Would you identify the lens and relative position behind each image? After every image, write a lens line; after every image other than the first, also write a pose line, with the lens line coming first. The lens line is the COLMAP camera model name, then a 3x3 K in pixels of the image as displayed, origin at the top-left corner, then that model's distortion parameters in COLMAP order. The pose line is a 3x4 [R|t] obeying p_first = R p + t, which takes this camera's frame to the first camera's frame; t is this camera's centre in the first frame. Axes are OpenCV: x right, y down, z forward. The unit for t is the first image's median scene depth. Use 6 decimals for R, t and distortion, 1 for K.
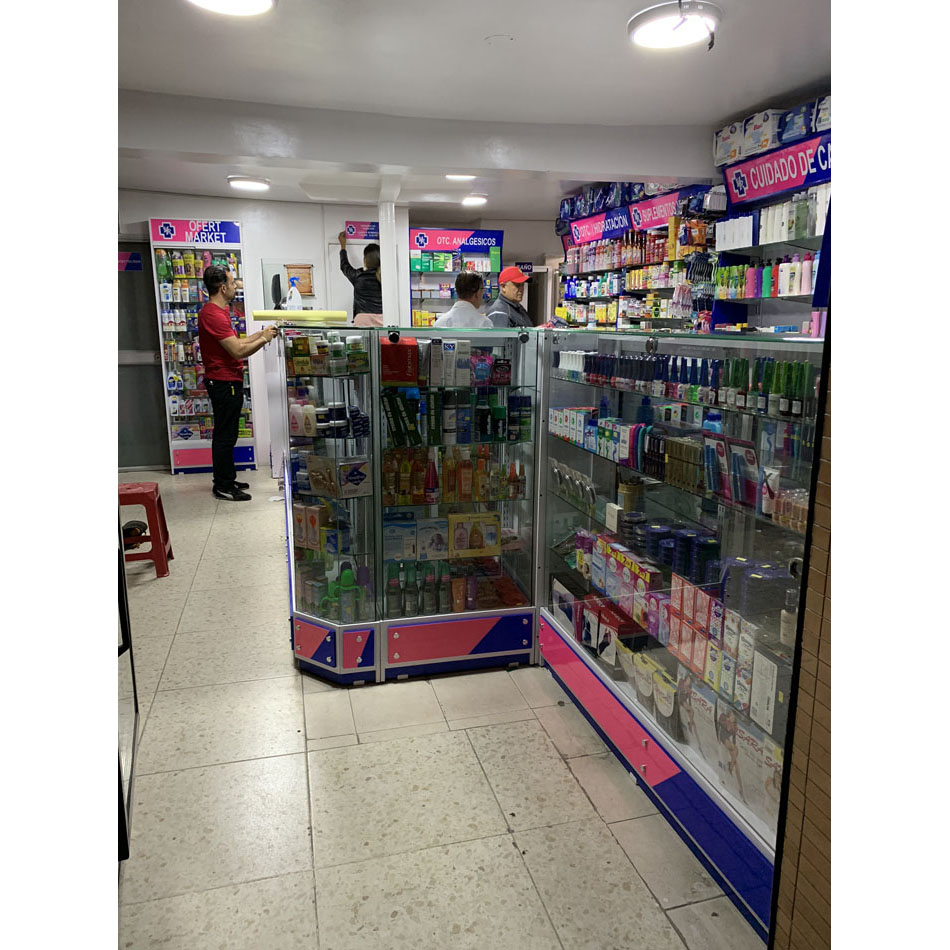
lens RADIAL K [[738.8, 0, 475.1], [0, 738.8, 469.3], [0, 0, 1]] dist [0.033726, -0.021169]
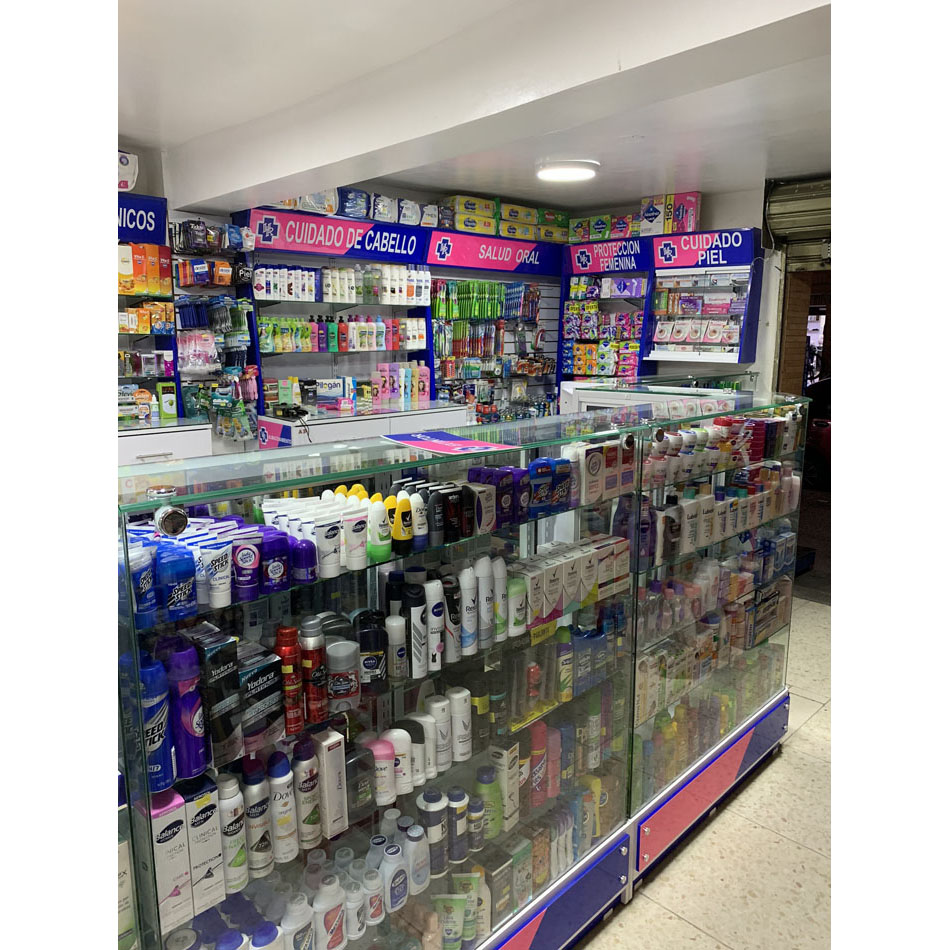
lens RADIAL K [[738.8, 0, 475.7], [0, 738.8, 474.7], [0, 0, 1]] dist [0.033726, -0.021169]
pose [[-0.511546, -0.168138, 0.842645, -1.188910], [0.166362, 0.942732, 0.289103, -0.622203], [-0.842997, 0.288073, -0.454279, 2.507161]]
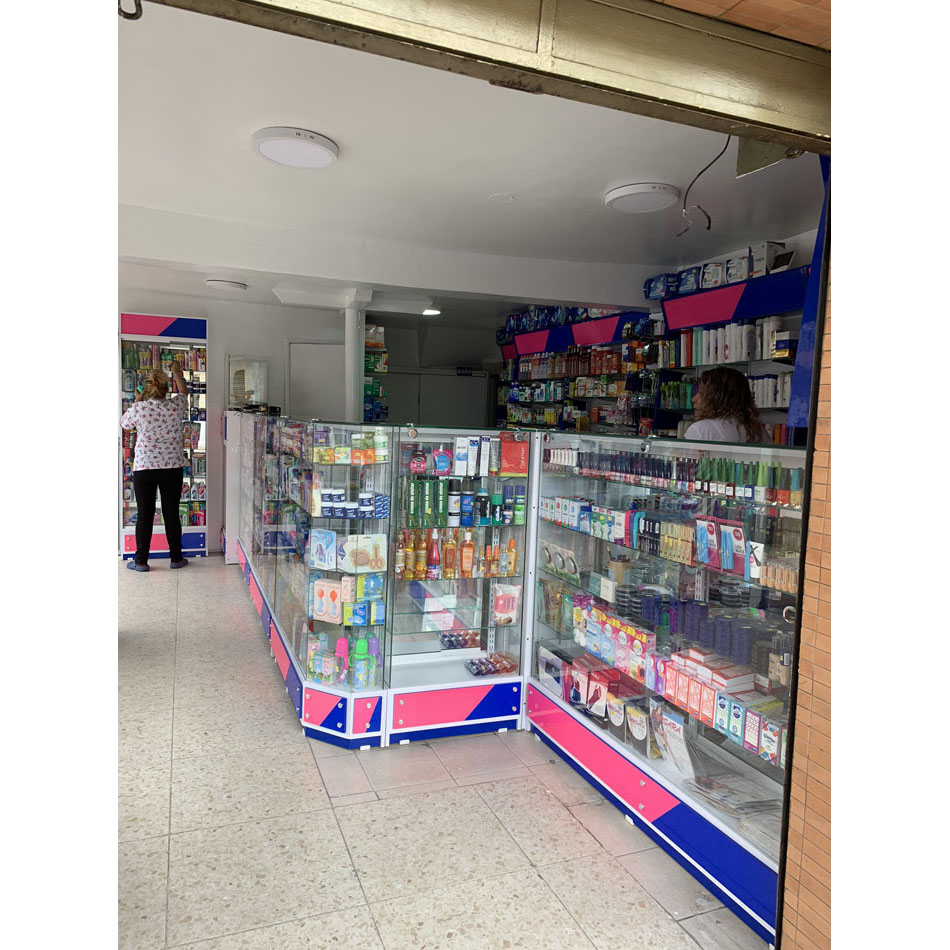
lens RADIAL K [[738.8, 0, 476.3], [0, 738.8, 477.8], [0, 0, 1]] dist [0.033726, -0.021169]
pose [[0.991533, 0.025281, 0.127372, -0.173168], [-0.009962, 0.992784, -0.119501, 0.031636], [-0.129474, 0.117220, 0.984630, -0.151841]]
